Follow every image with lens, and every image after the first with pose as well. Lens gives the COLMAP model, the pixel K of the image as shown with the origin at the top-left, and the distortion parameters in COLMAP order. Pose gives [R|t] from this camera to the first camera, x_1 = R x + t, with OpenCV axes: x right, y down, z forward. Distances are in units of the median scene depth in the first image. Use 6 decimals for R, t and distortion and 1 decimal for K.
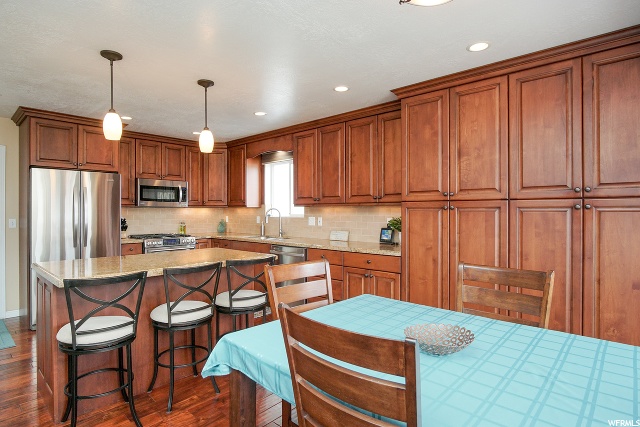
lens RADIAL K [[348.8, 0, 316.5], [0, 348.8, 211.8], [0, 0, 1]] dist [-0.021792, 0.001199]
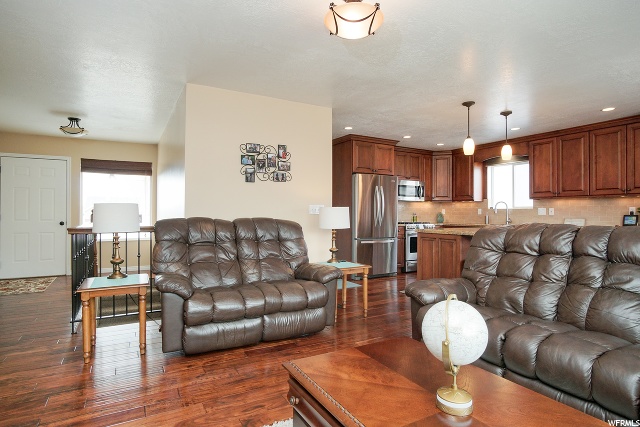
lens RADIAL K [[348.8, 0, 316.5], [0, 348.8, 211.8], [0, 0, 1]] dist [-0.021792, 0.001199]
pose [[0.952833, 0.003949, -0.303469, -0.456684], [-0.006097, 0.999963, -0.006133, 0.046345], [0.303433, 0.007694, 0.952822, -0.463799]]
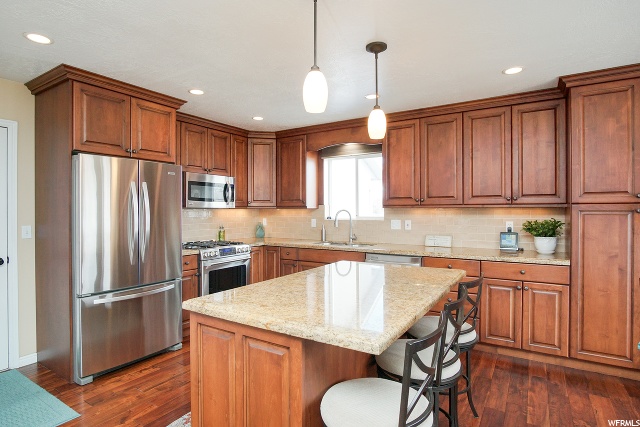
lens RADIAL K [[348.8, 0, 316.5], [0, 348.8, 211.8], [0, 0, 1]] dist [-0.021792, 0.001199]
pose [[0.984020, -0.001593, 0.178050, -0.415993], [0.001149, 0.999996, 0.002596, -0.008842], [-0.178053, -0.002350, 0.984018, 0.193105]]
